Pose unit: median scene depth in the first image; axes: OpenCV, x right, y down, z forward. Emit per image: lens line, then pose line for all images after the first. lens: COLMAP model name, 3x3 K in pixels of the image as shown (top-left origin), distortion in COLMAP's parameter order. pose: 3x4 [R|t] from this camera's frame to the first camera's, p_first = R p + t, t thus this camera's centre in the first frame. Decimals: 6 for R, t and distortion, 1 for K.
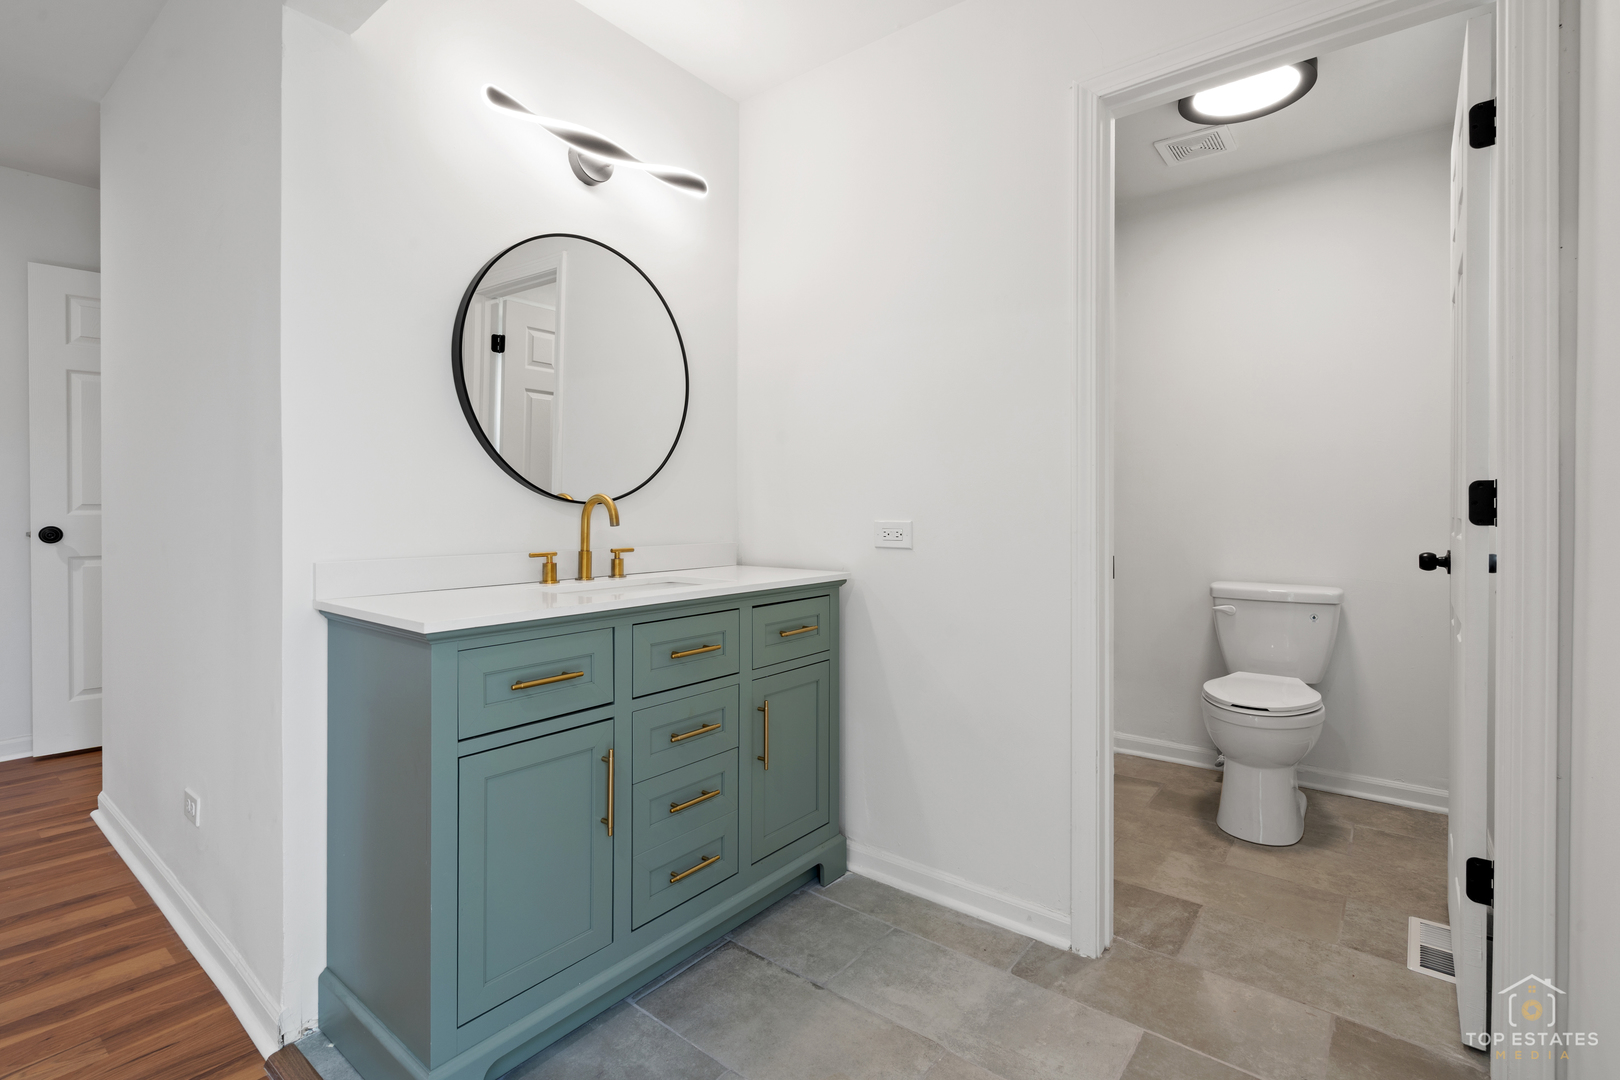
lens RADIAL K [[752.2, 0, 805.6], [0, 752.2, 529.7], [0, 0, 1]] dist [-0.005324, 0.002645]
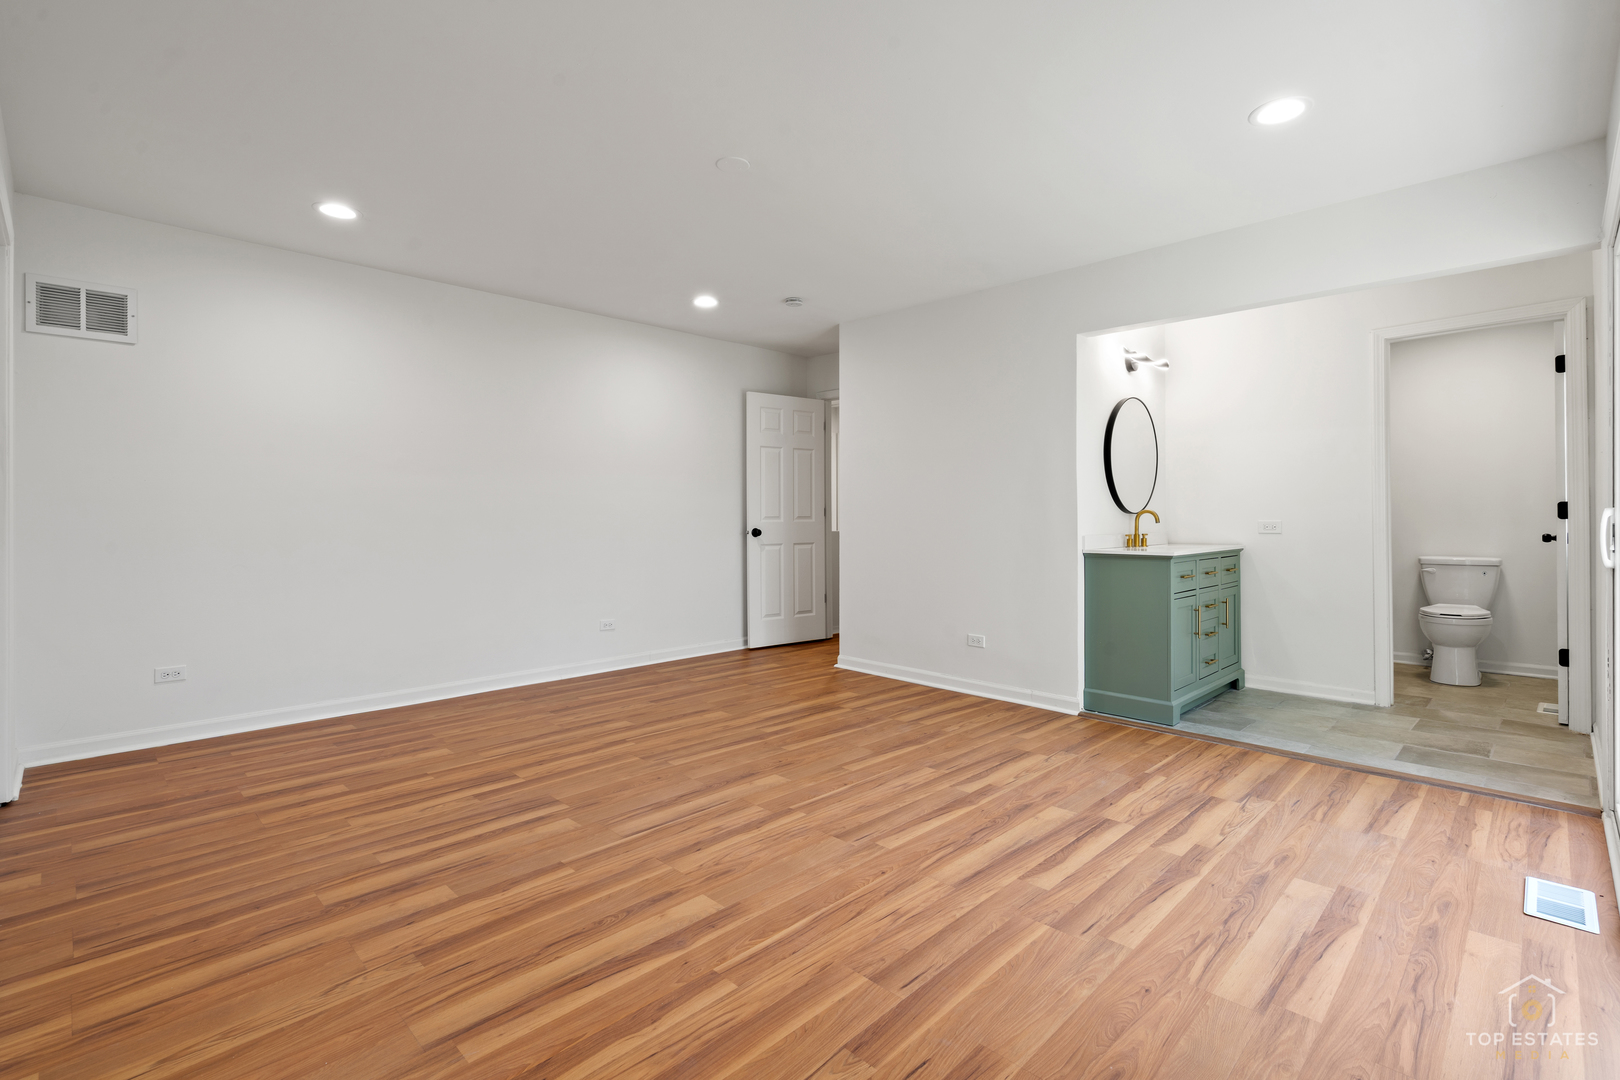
lens RADIAL K [[752.2, 0, 800.3], [0, 752.2, 530.1], [0, 0, 1]] dist [-0.005324, 0.002645]
pose [[0.991855, -0.005317, -0.127261, -0.968591], [0.003533, 0.999892, -0.014244, 0.042093], [0.127323, 0.013678, 0.991767, -1.339124]]
